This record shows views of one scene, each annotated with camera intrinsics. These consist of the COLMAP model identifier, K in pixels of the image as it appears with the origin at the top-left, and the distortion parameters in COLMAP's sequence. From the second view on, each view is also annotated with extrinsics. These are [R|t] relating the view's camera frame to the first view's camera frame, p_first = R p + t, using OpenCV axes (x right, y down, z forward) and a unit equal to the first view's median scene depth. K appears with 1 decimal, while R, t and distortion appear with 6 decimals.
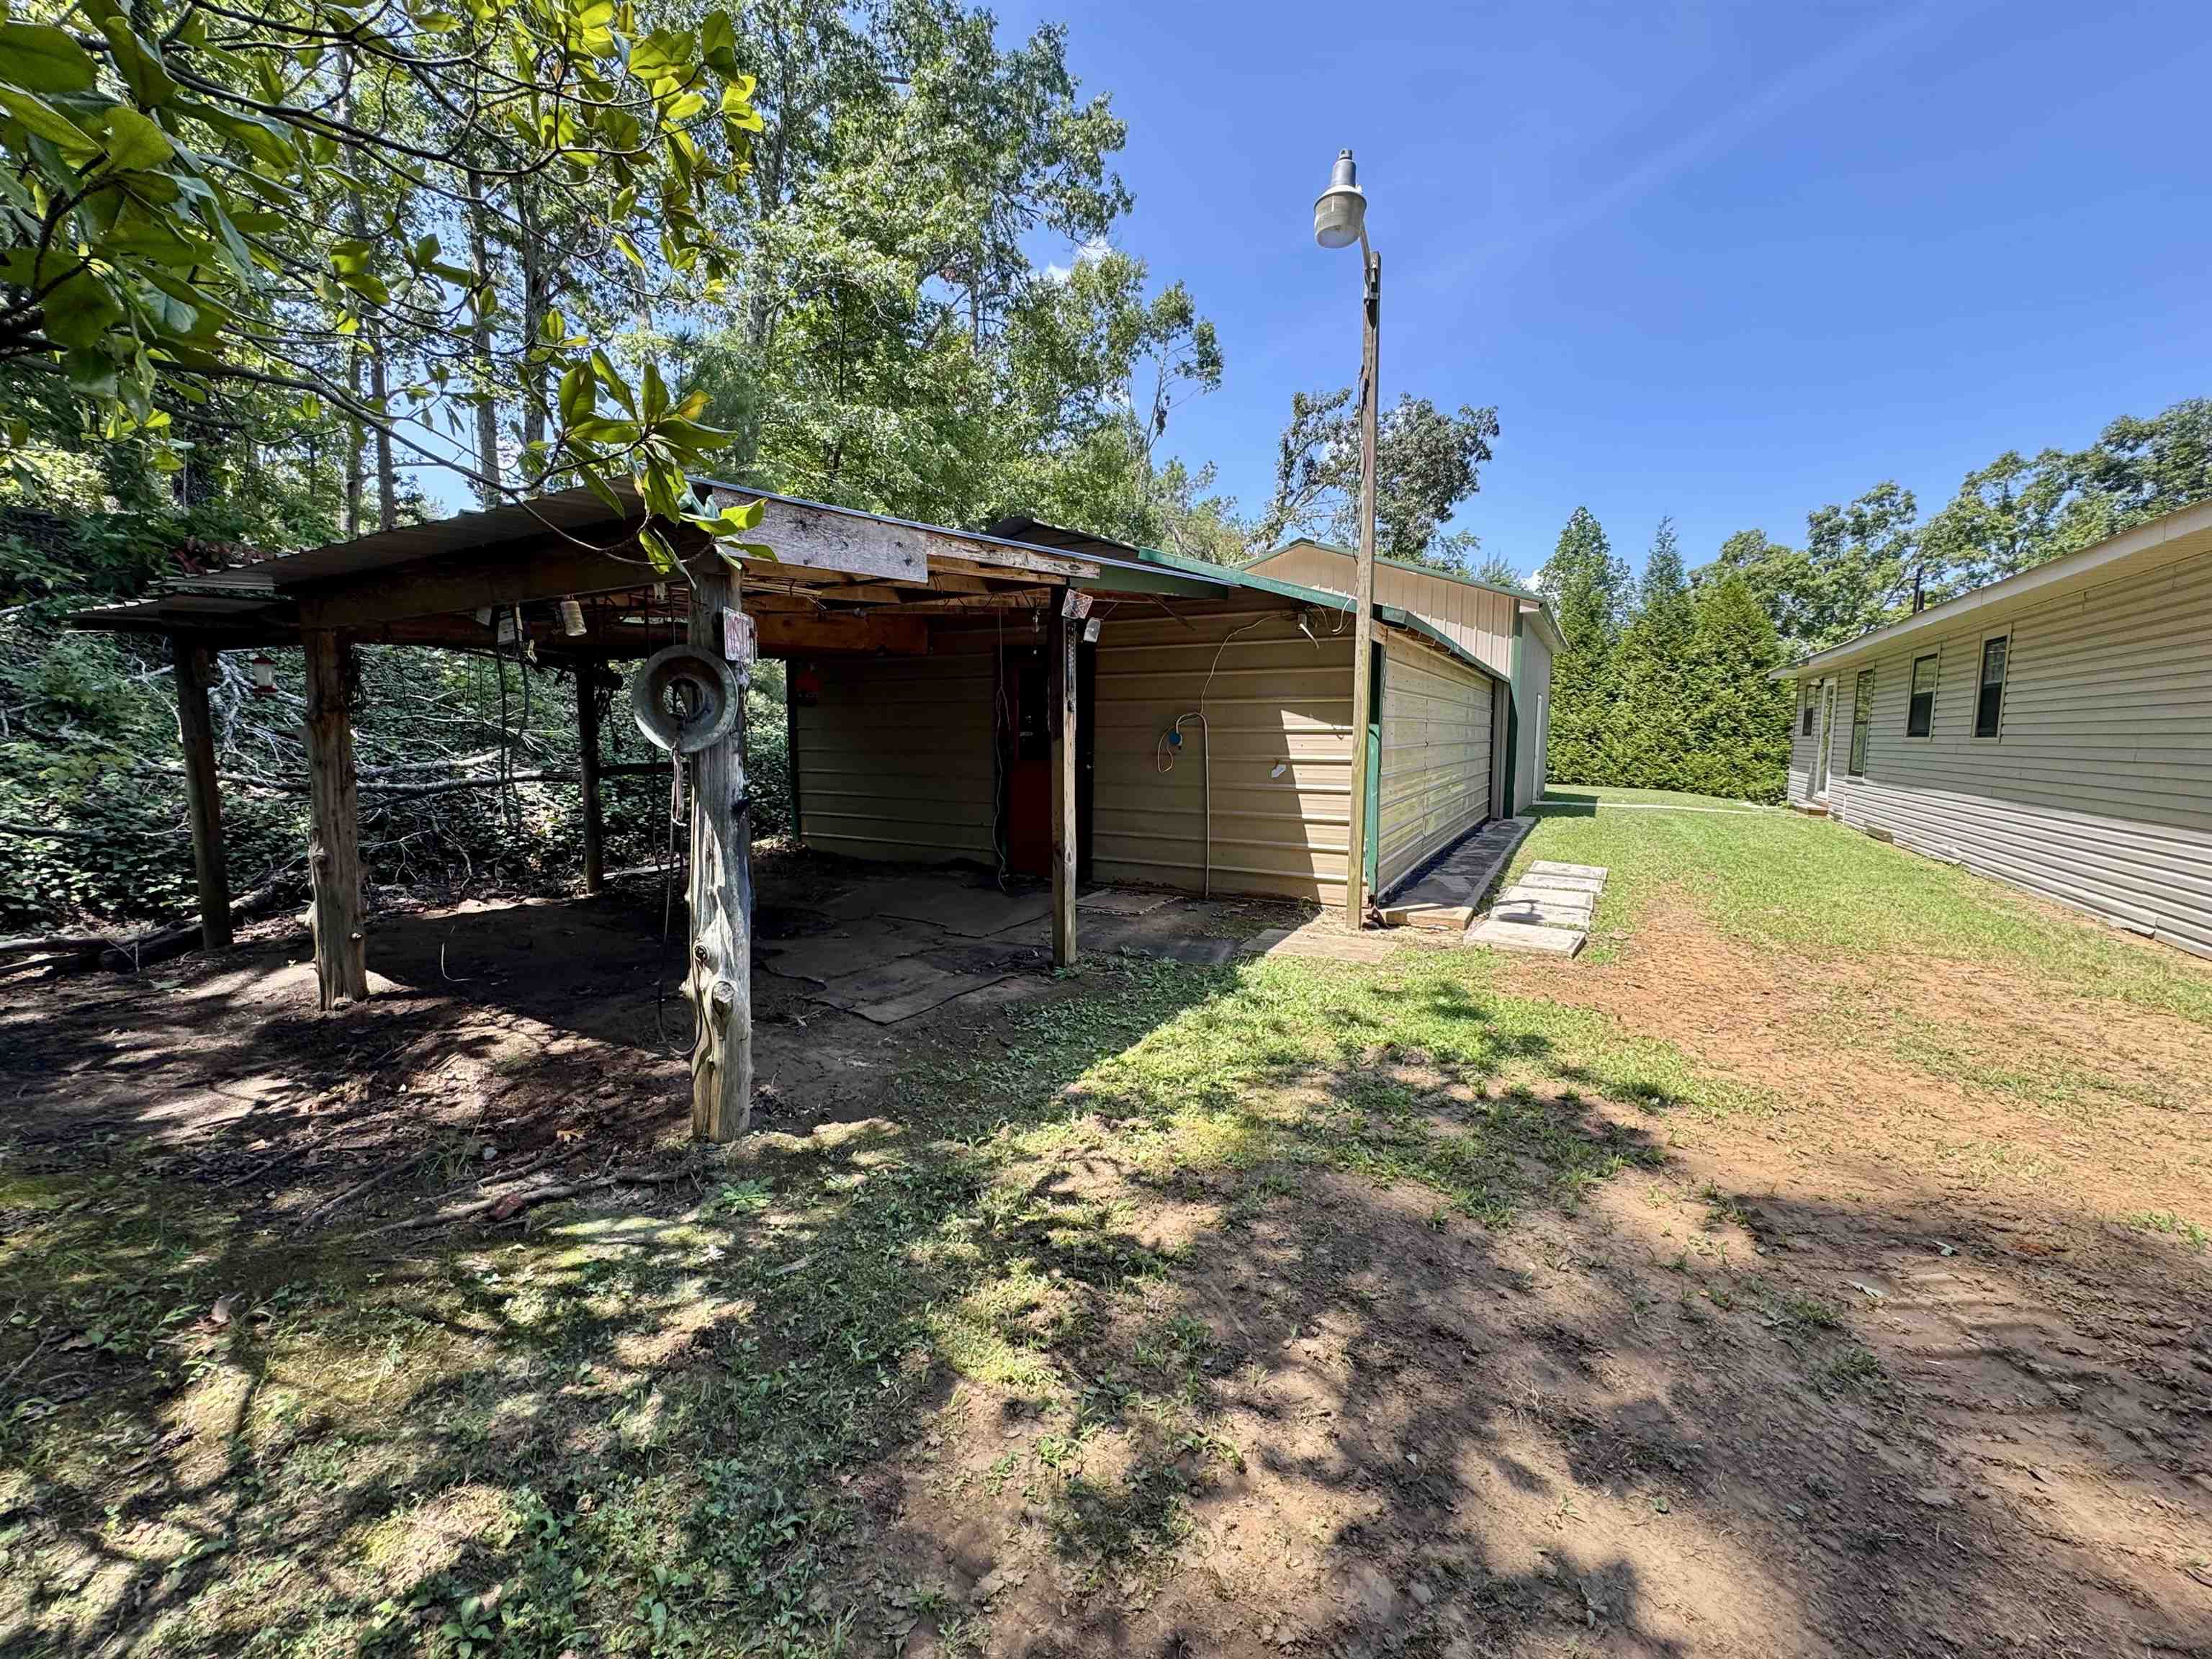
lens RADIAL K [[877.1, 0, 1098.9], [0, 877.1, 830.4], [0, 0, 1]] dist [-0.003278, 0.000716]
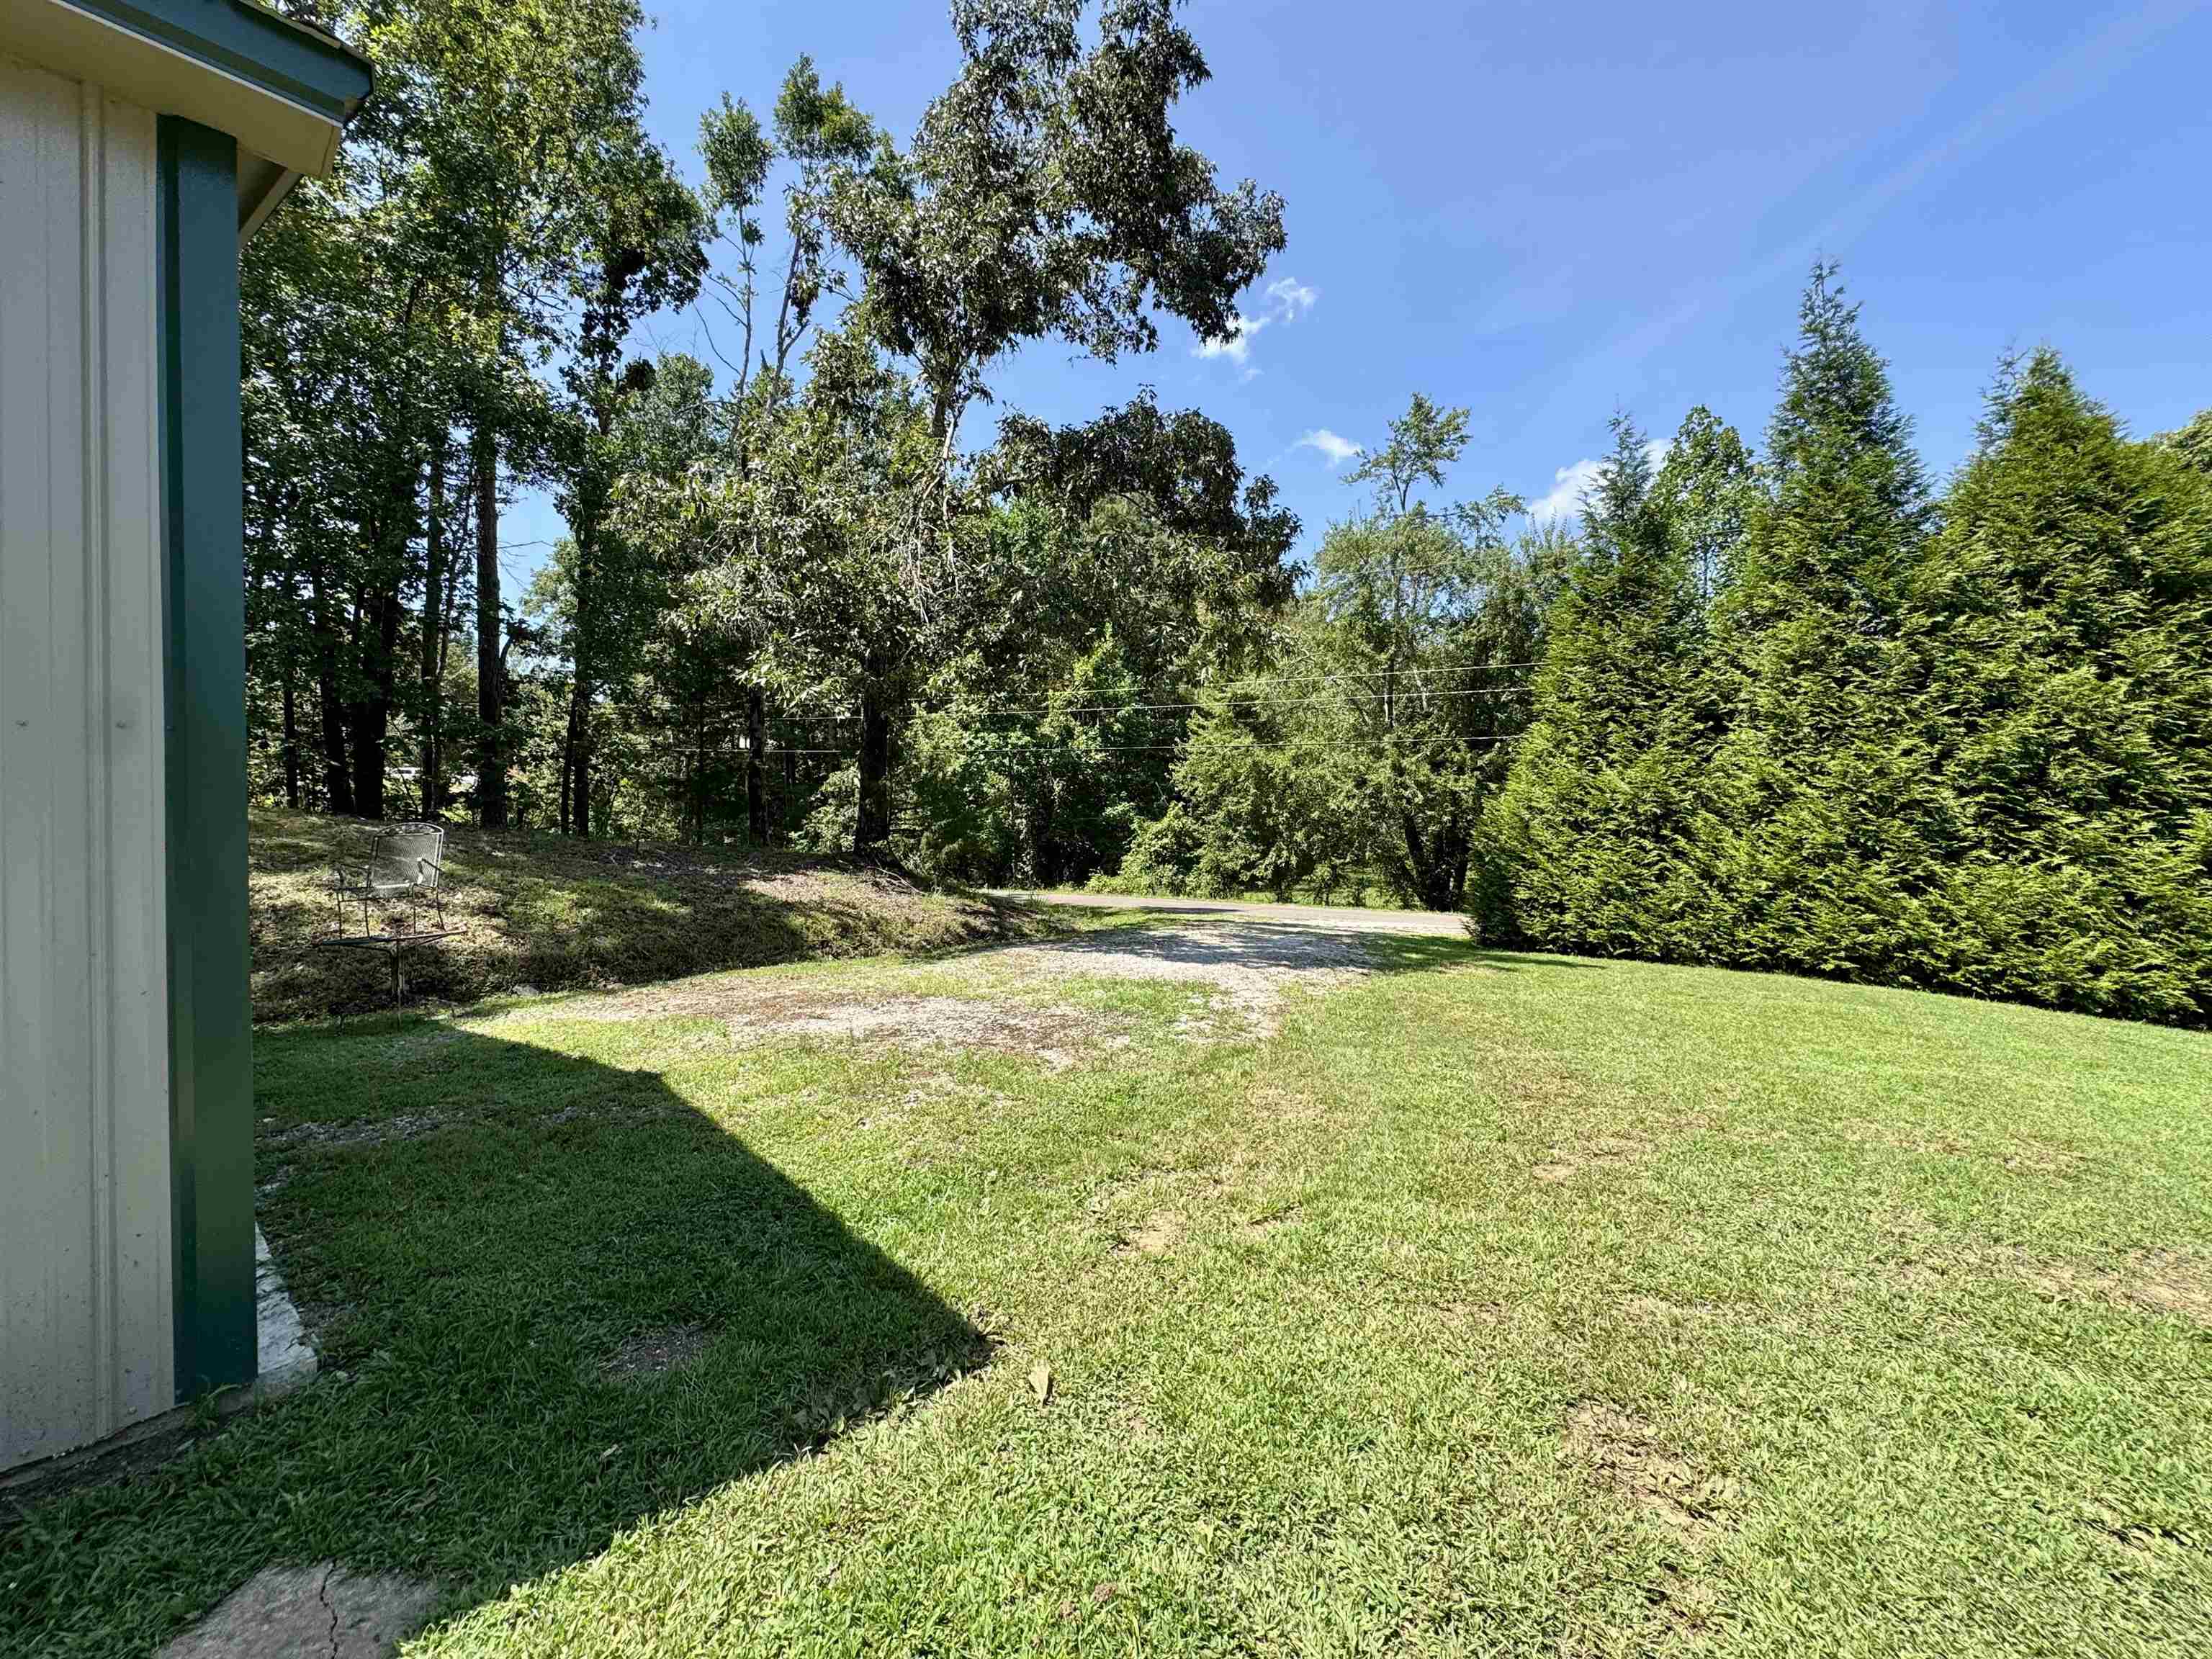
lens RADIAL K [[877.1, 0, 1108.1], [0, 877.1, 830.0], [0, 0, 1]] dist [-0.003278, 0.000716]
pose [[0.977853, -0.035515, -0.206256, 0.420295], [0.011261, 0.992998, -0.117592, -0.064408], [0.208988, 0.112665, 0.971407, 0.599517]]
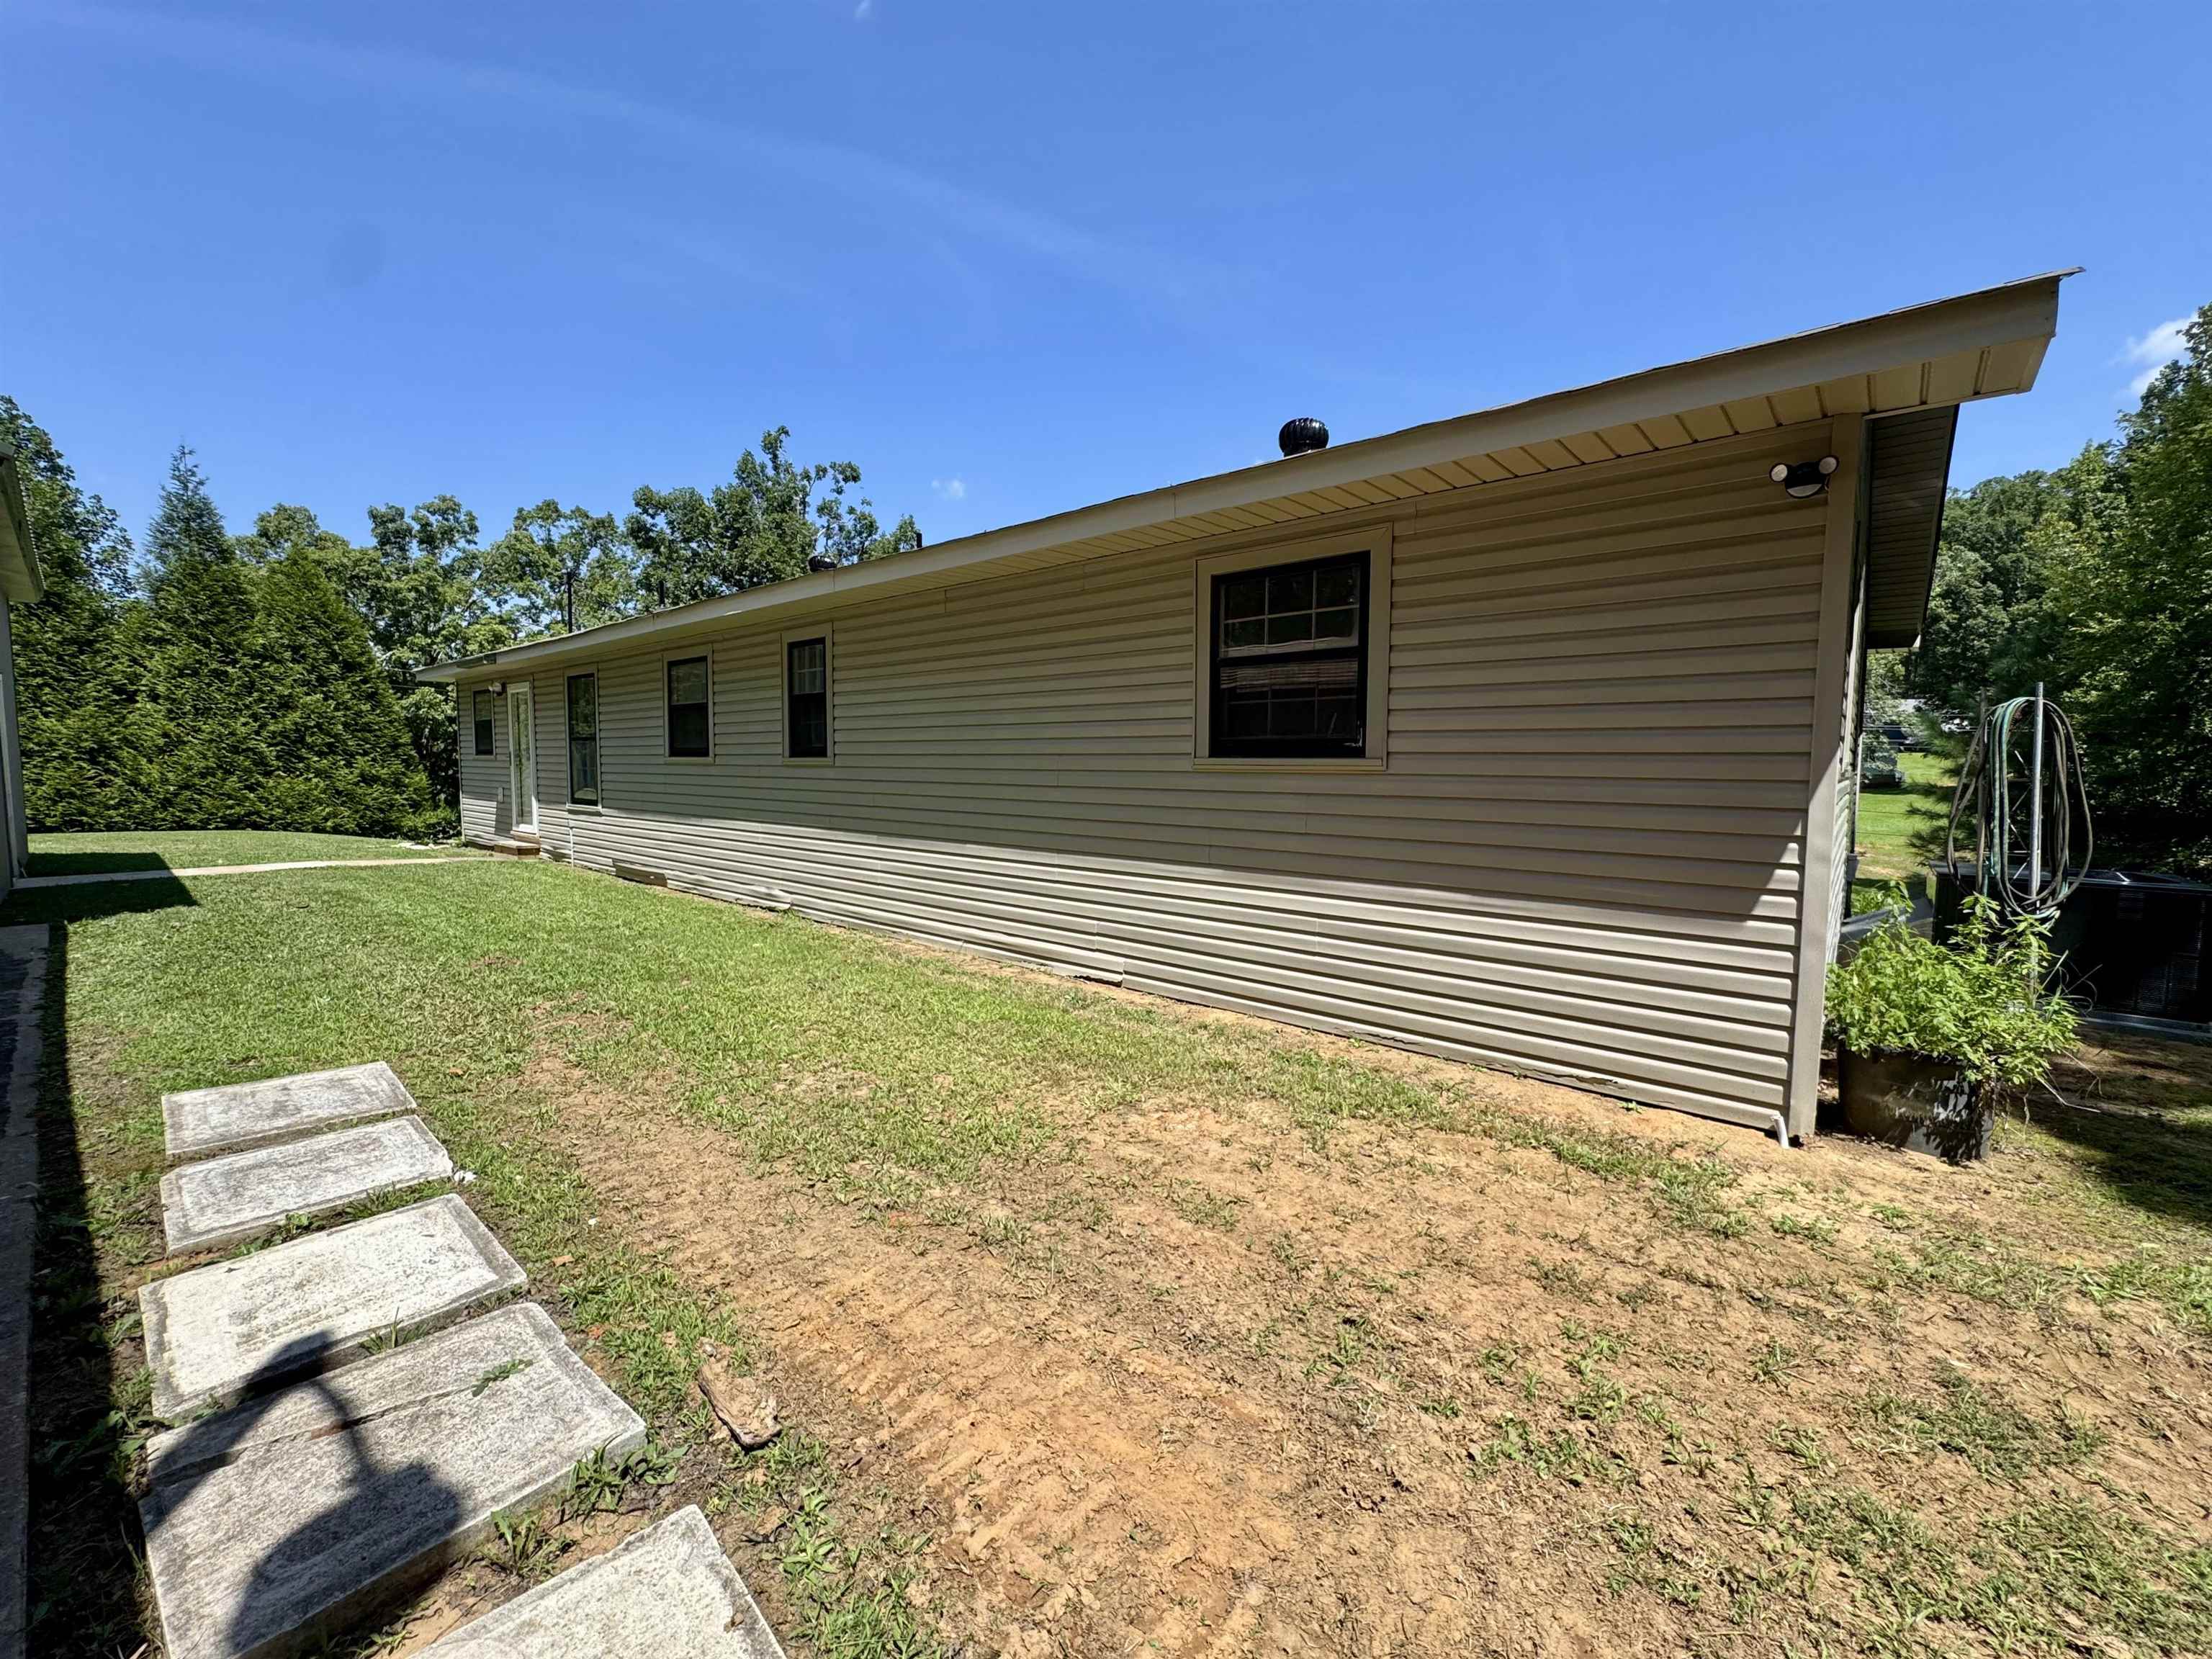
lens RADIAL K [[877.1, 0, 1107.1], [0, 877.1, 817.8], [0, 0, 1]] dist [-0.003278, 0.000716]
pose [[0.182926, -0.064817, 0.980988, 0.067989], [0.099900, 0.993885, 0.047040, -0.017049], [-0.978038, 0.089396, 0.188283, 0.161940]]
